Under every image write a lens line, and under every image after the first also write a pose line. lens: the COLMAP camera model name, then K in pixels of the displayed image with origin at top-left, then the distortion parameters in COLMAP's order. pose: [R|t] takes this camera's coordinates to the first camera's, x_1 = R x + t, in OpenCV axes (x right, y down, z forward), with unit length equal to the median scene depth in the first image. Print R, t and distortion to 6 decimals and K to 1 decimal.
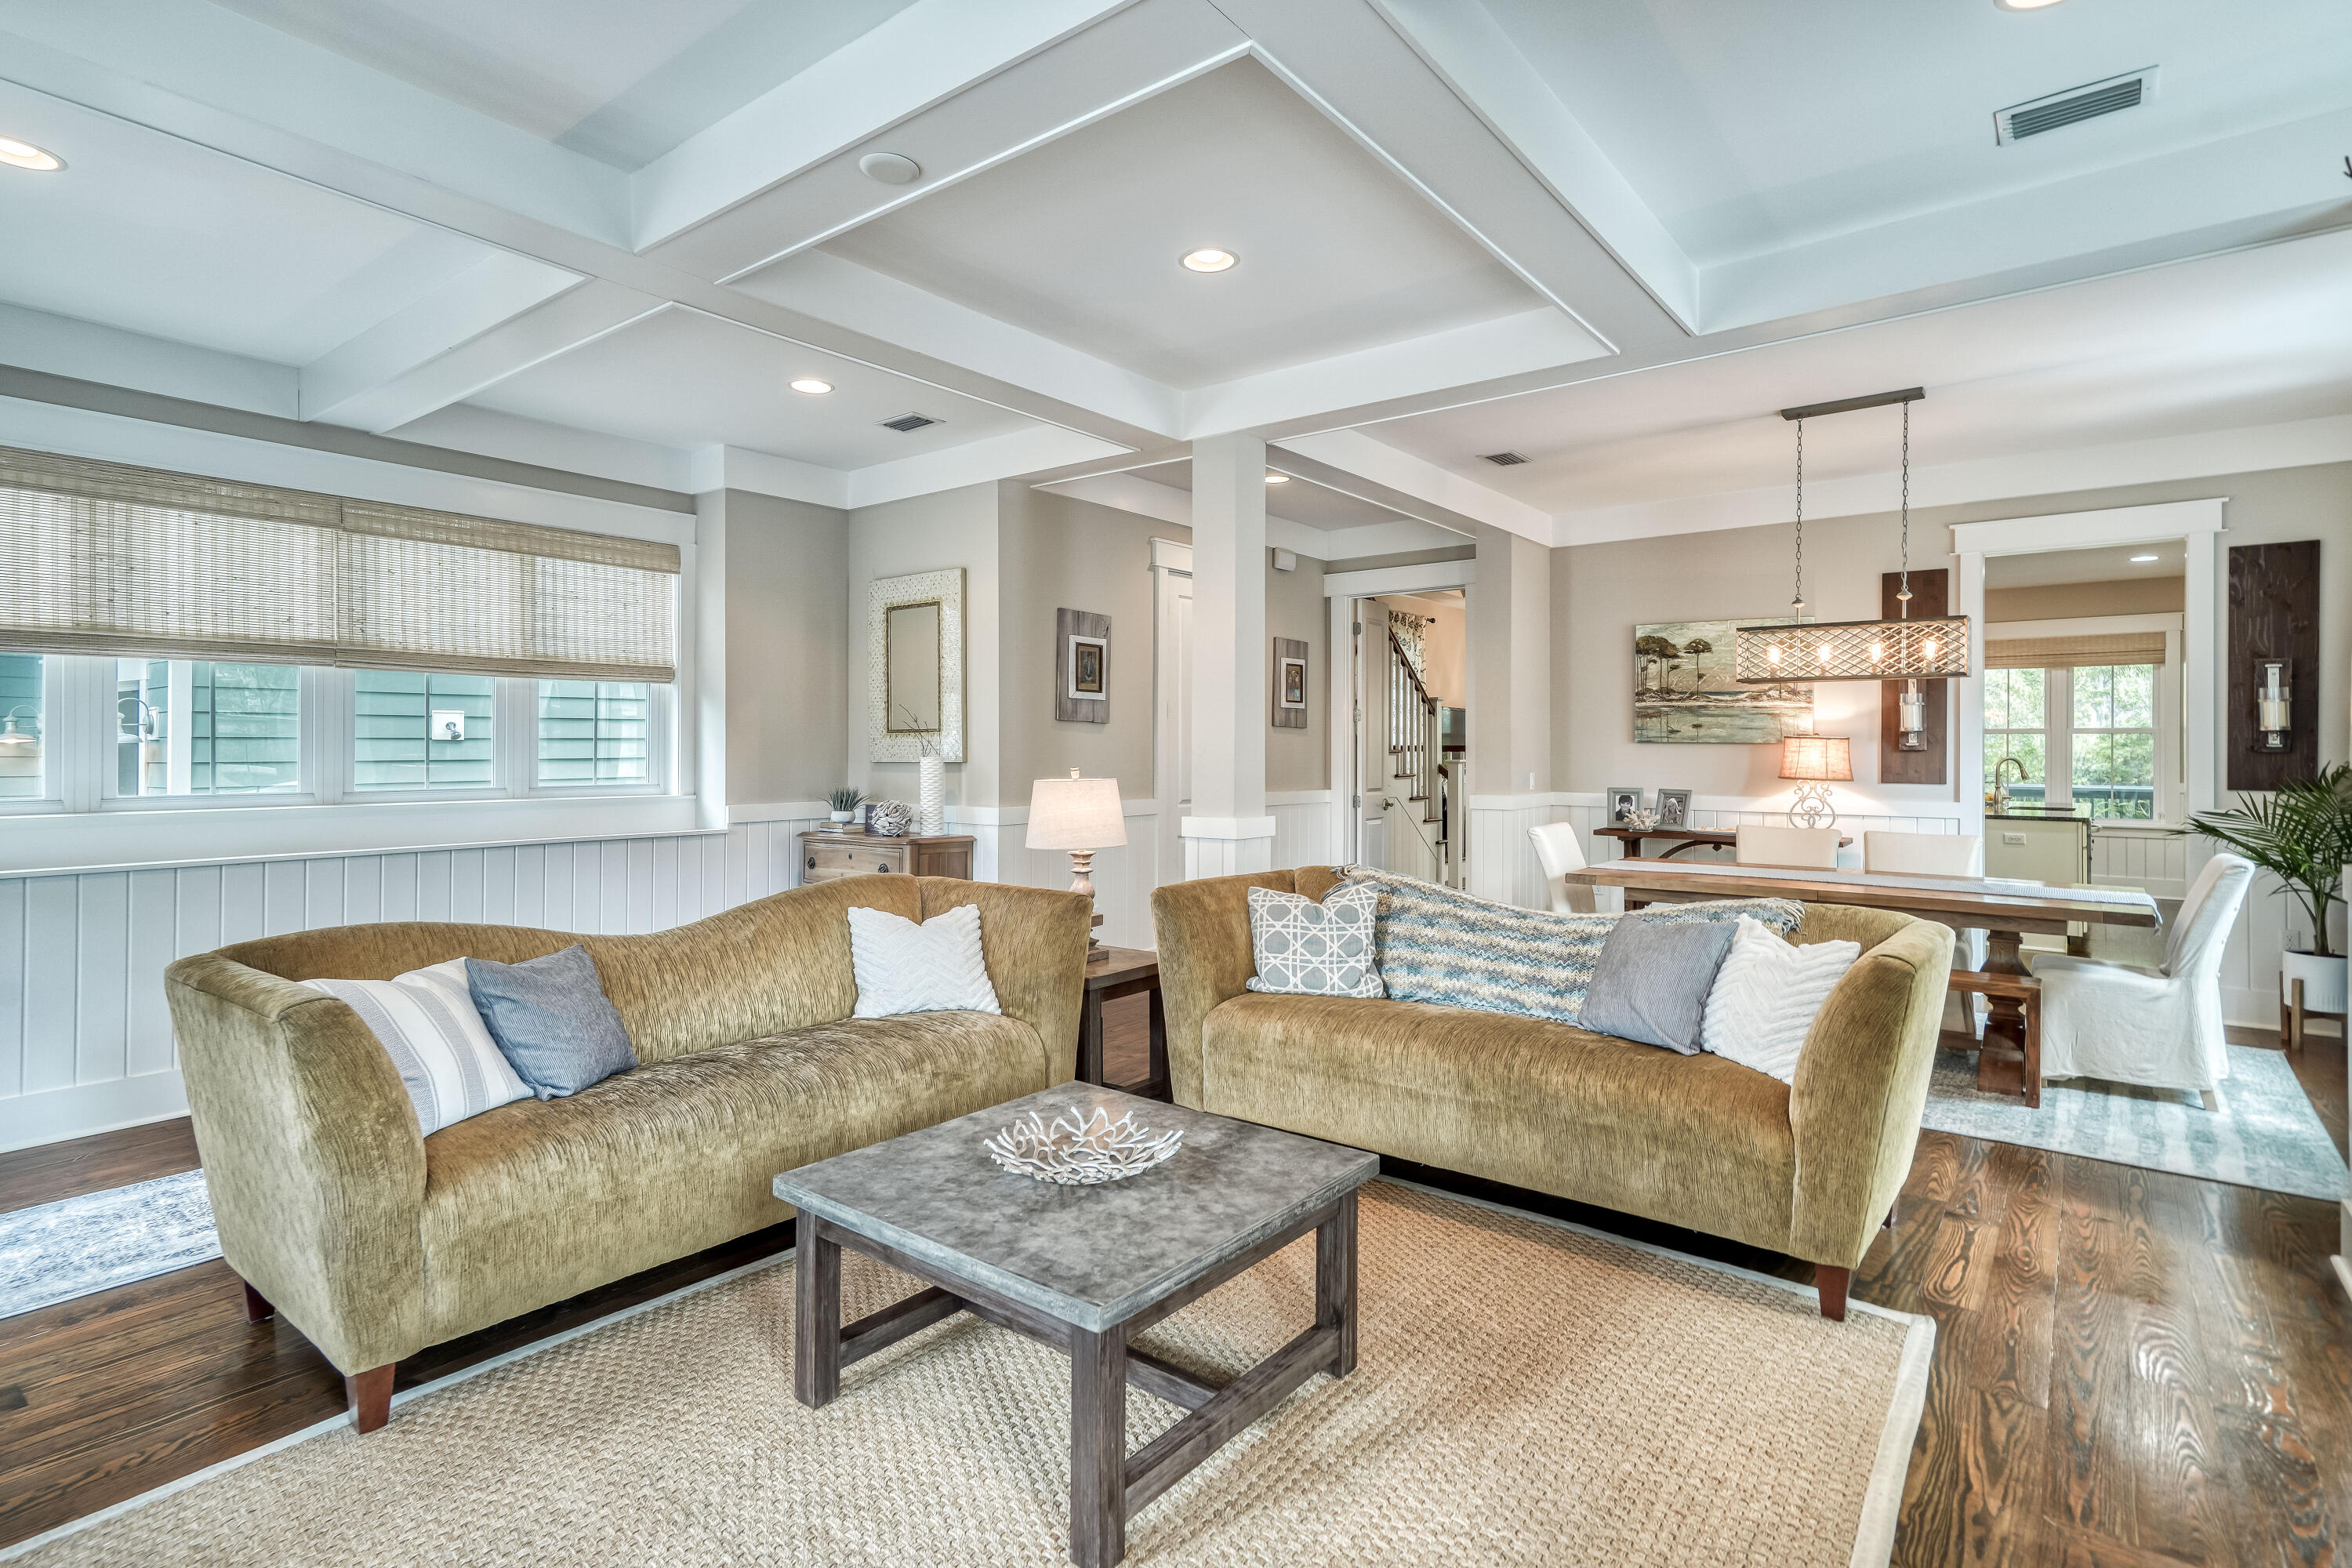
lens RADIAL K [[1168.9, 0, 1130.6], [0, 1168.9, 738.7], [0, 0, 1]] dist [0.004134, 0.001507]
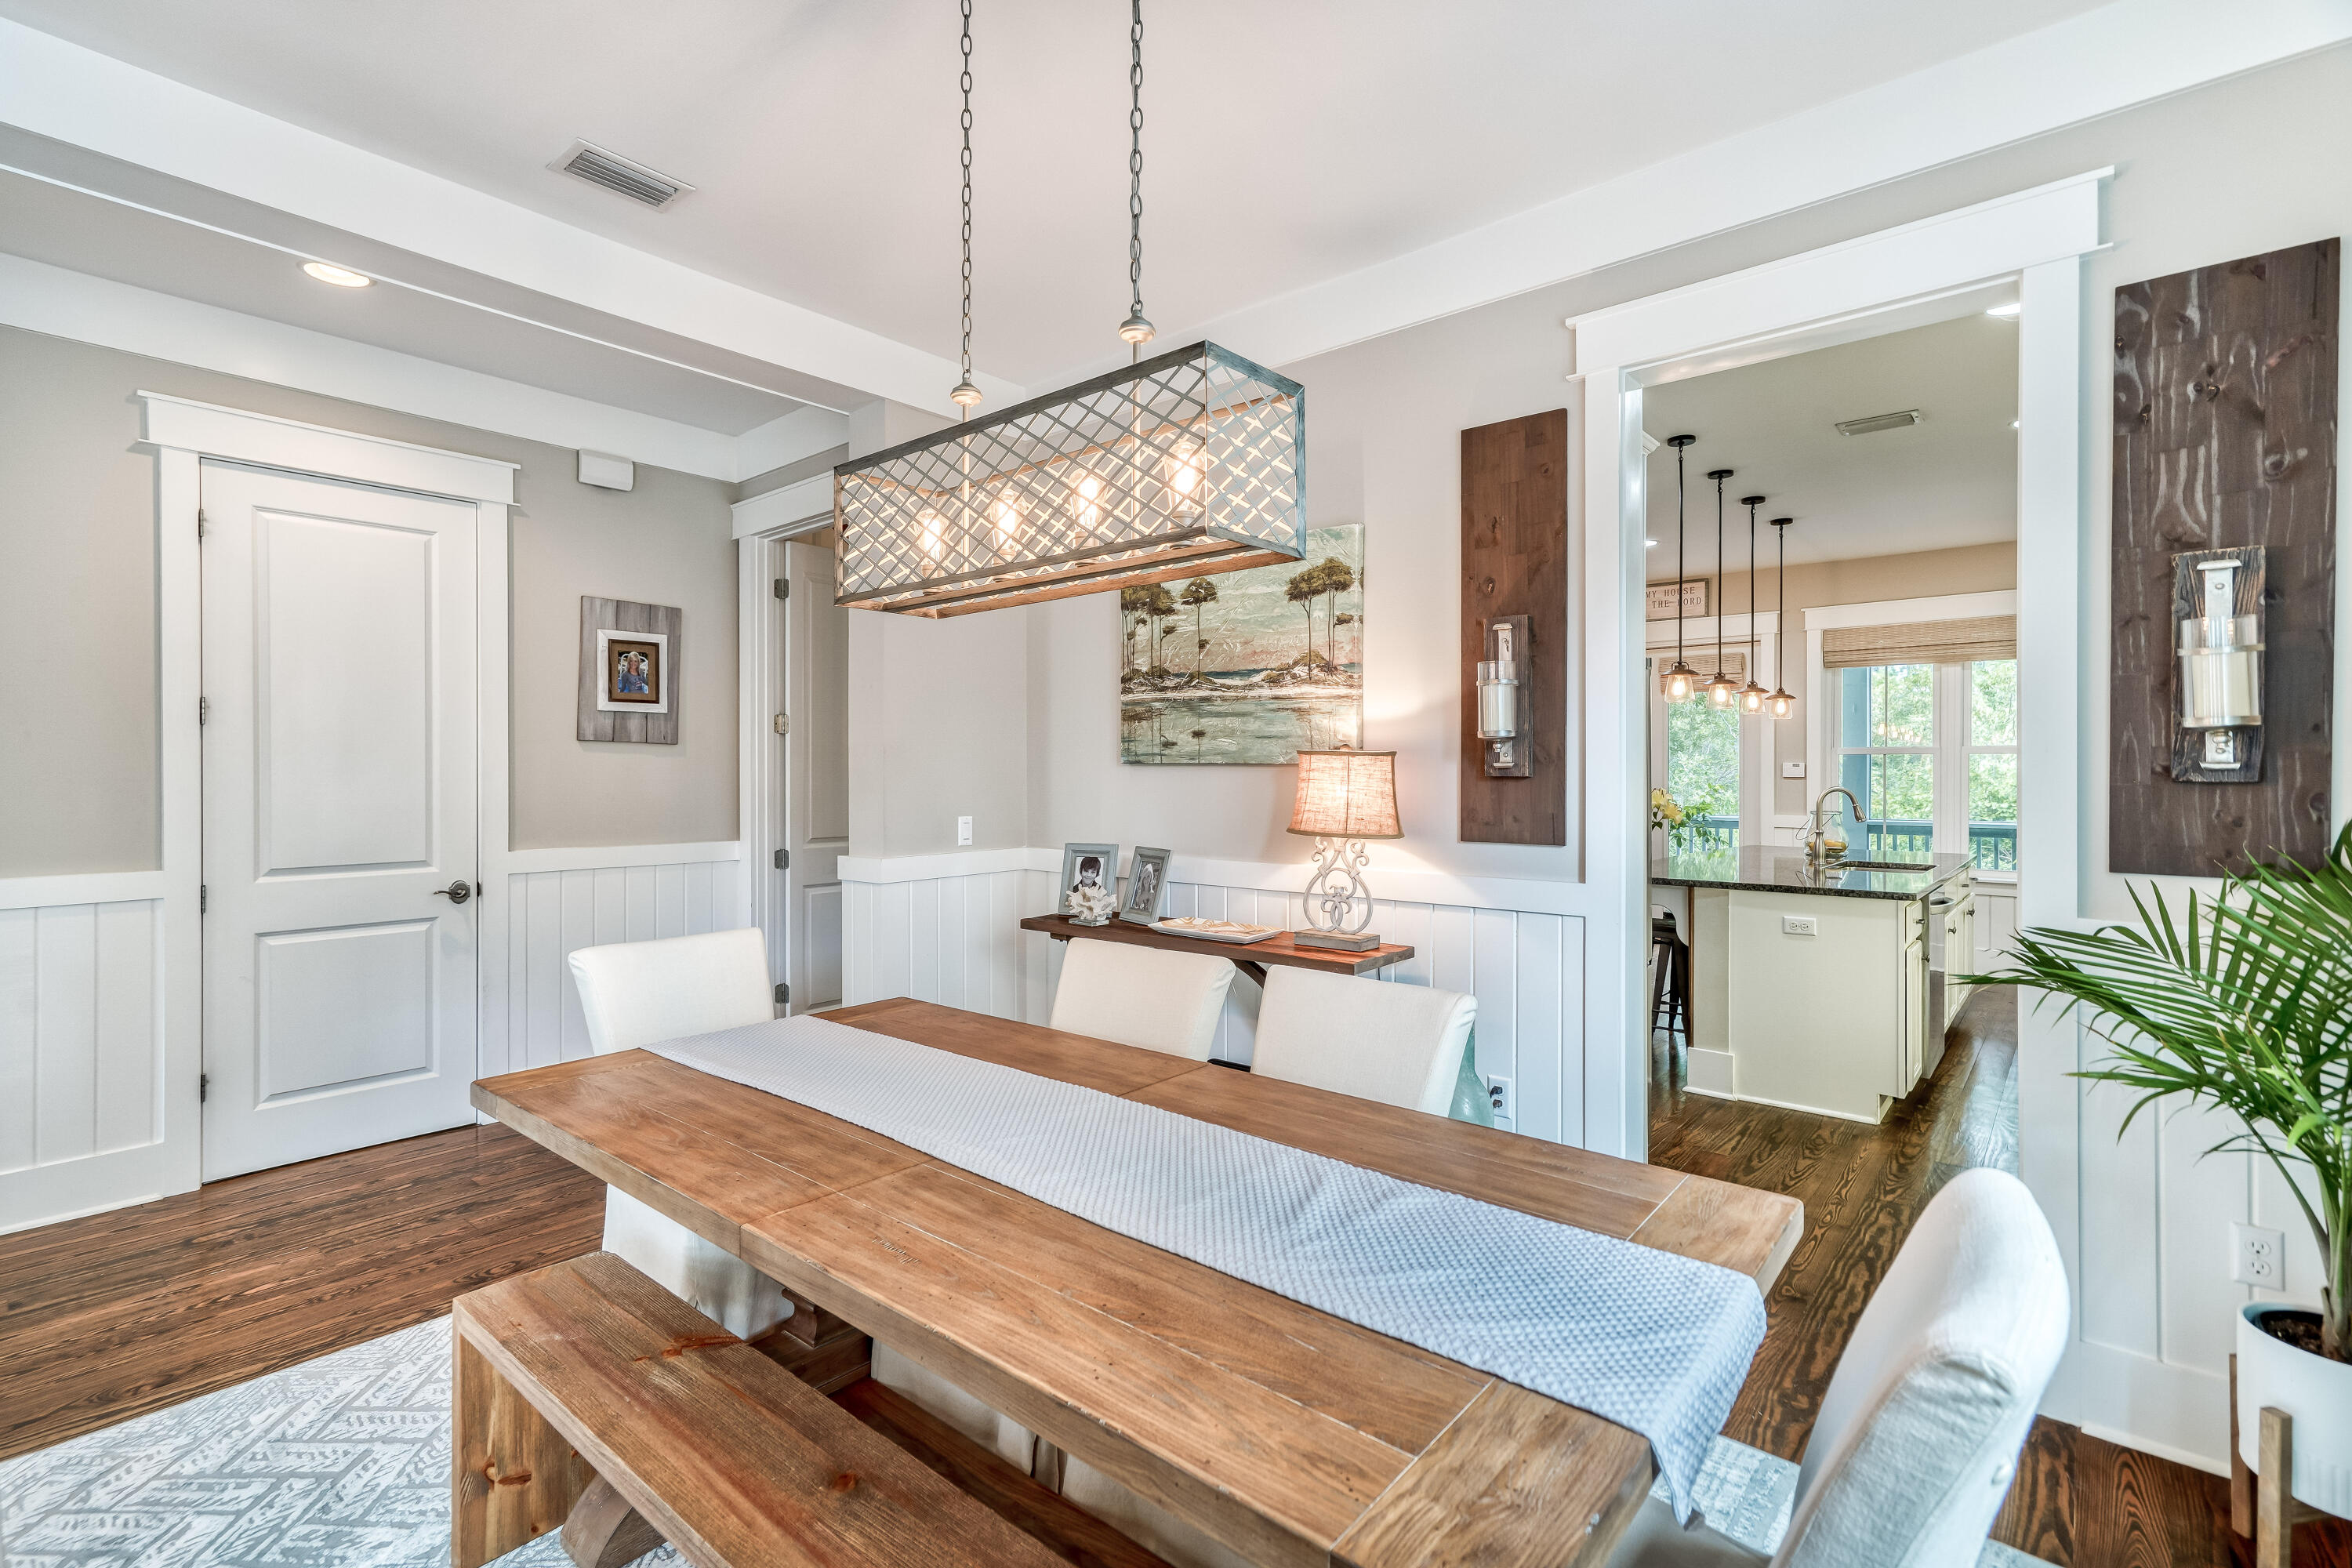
lens RADIAL K [[1083.6, 0, 1162.9], [0, 1083.6, 774.8], [0, 0, 1]] dist [-0.021166, 0.011224]
pose [[0.999789, -0.003240, -0.020263, 0.540532], [0.003443, 0.999944, 0.009989, 0.003904], [0.020229, -0.010056, 0.999745, 0.546207]]
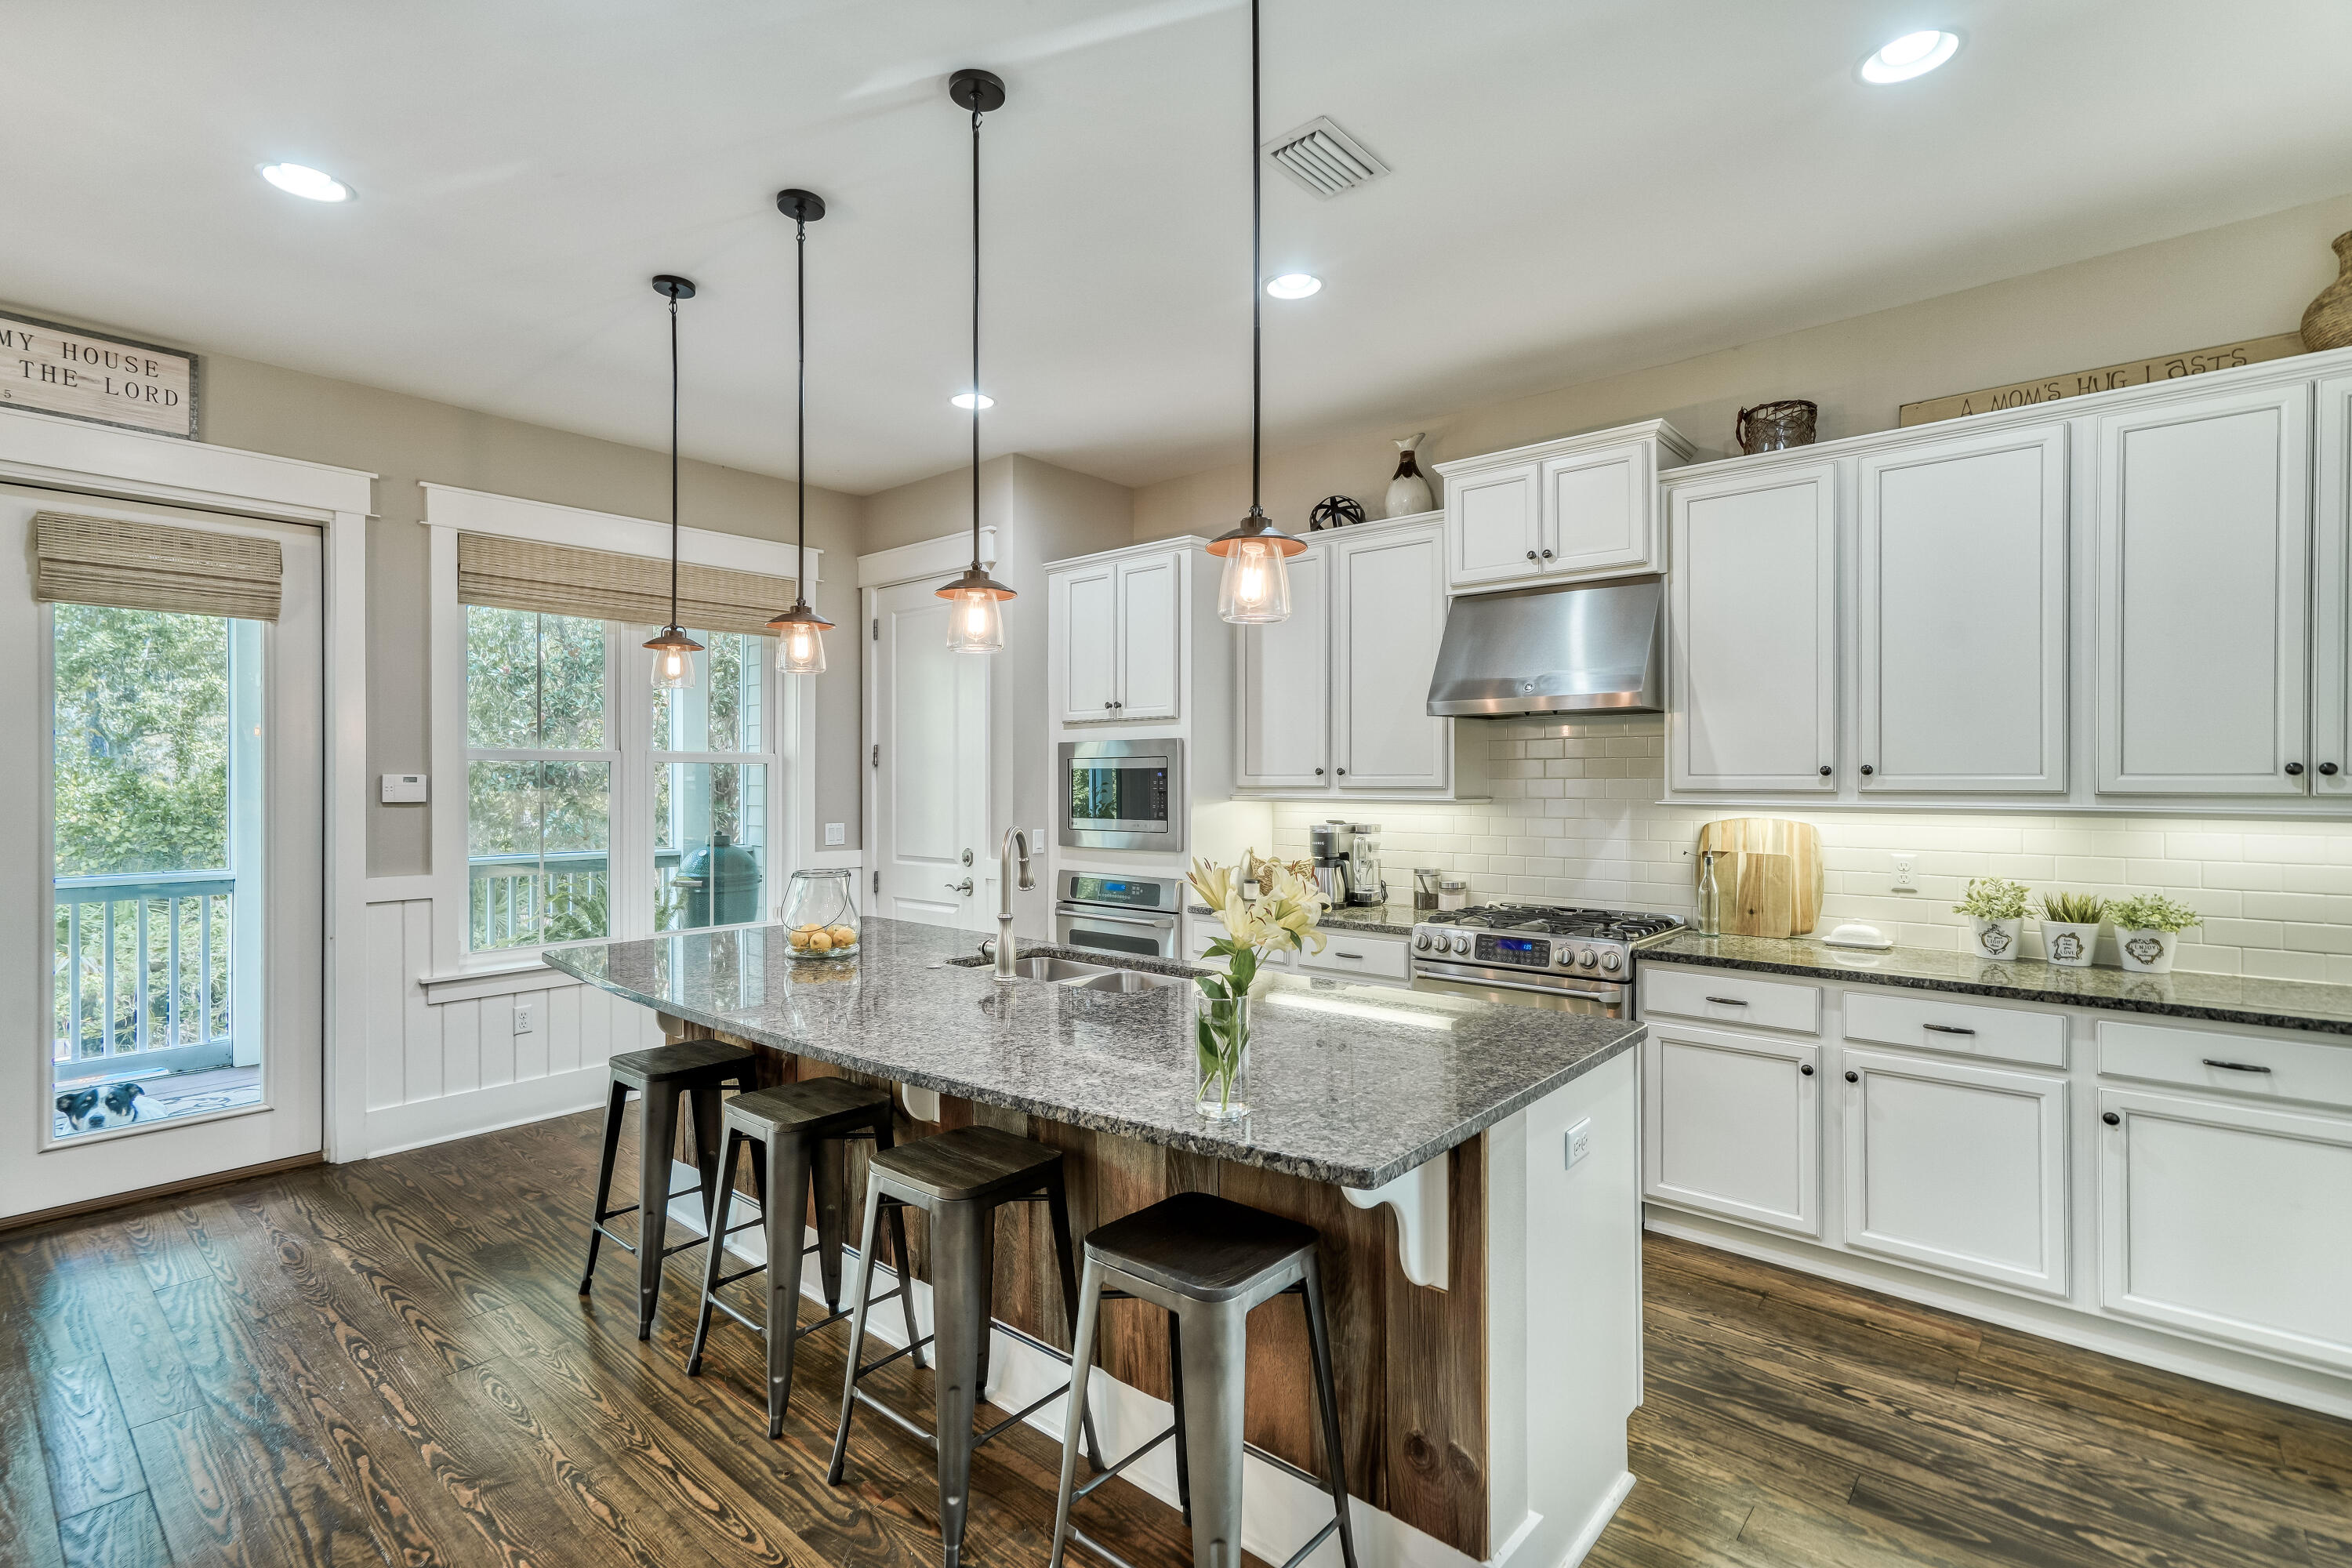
lens RADIAL K [[1100.8, 0, 1154.2], [0, 1100.8, 793.3], [0, 0, 1]] dist [0.005399, 0.000608]
pose [[0.032304, -0.009003, 0.999438, 0.600111], [-0.009404, 0.999912, 0.009311, 0.005674], [-0.999434, -0.009699, 0.032217, 1.326662]]
